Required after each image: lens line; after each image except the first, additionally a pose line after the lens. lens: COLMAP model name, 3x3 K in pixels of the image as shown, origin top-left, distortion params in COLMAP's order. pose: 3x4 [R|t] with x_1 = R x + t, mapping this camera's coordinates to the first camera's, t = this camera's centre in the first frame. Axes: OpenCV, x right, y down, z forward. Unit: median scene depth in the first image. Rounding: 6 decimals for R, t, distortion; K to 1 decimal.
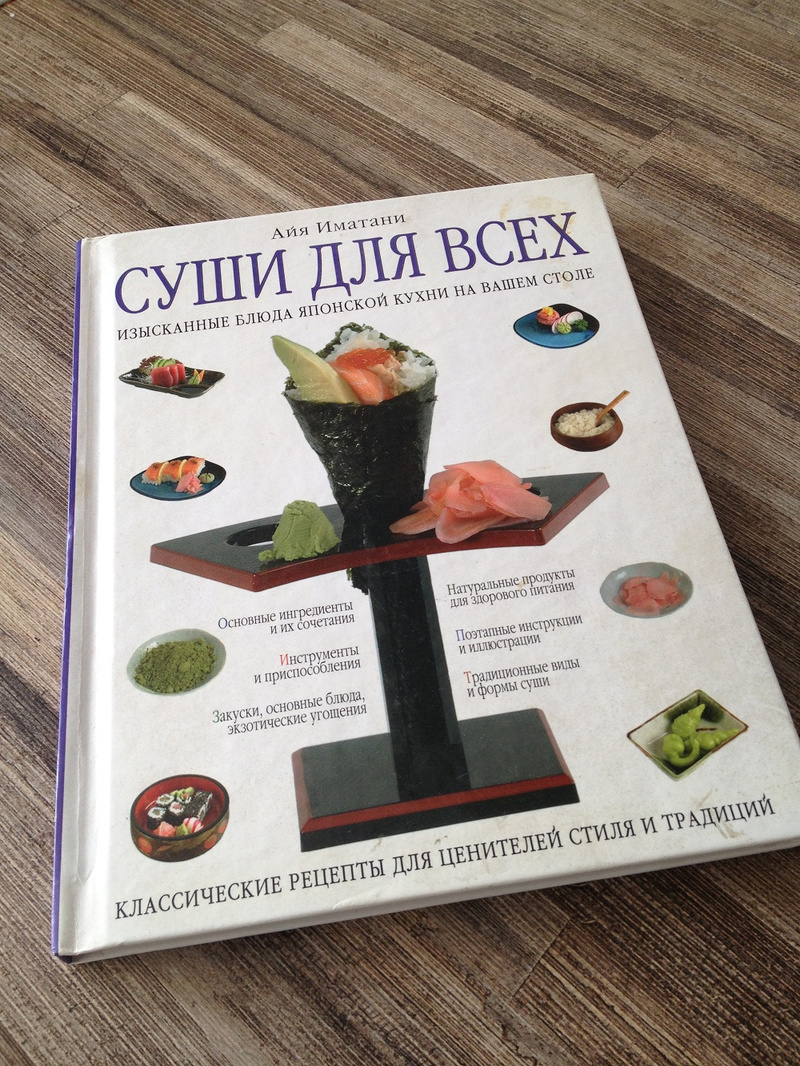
lens RADIAL K [[1021.1, 0, 405.6], [0, 1021.1, 532.5], [0, 0, 1]] dist [-0.022942, 0.000000]
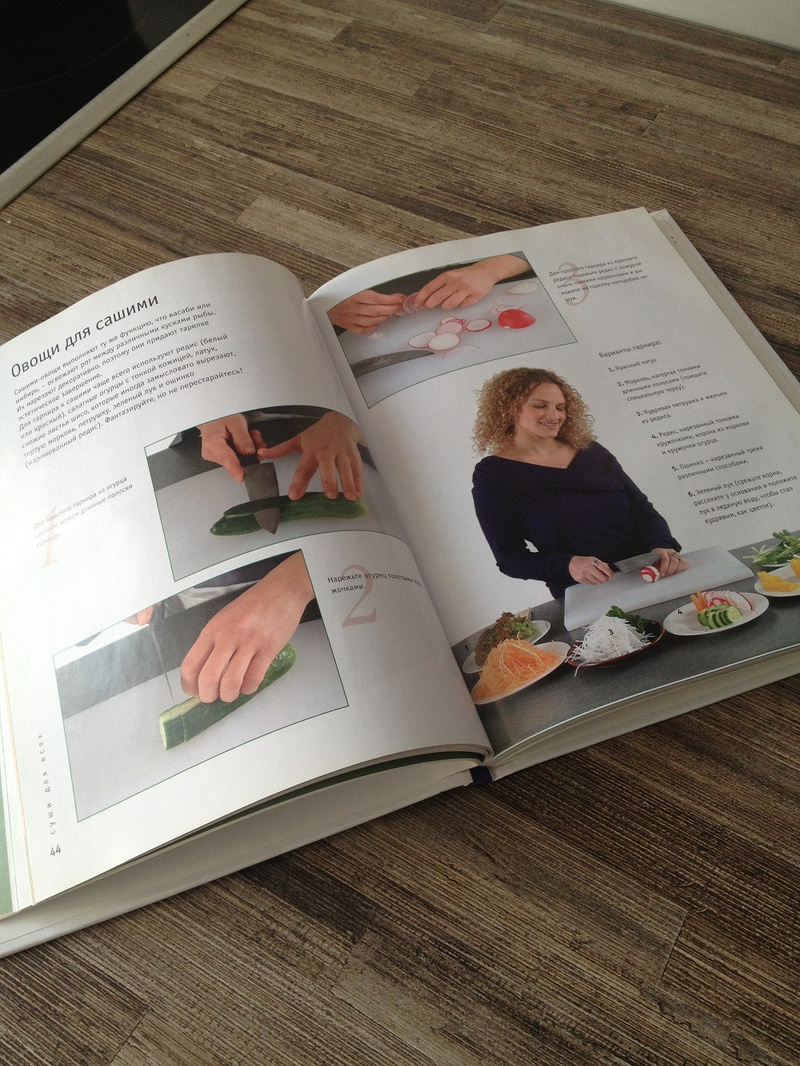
lens RADIAL K [[1021.1, 0, 399.2], [0, 1021.1, 535.8], [0, 0, 1]] dist [-0.022942, 0.000000]
pose [[0.980721, -0.167288, 0.100996, -0.237599], [0.170656, 0.984997, -0.025625, -0.114443], [-0.095194, 0.042367, 0.994557, -0.257130]]
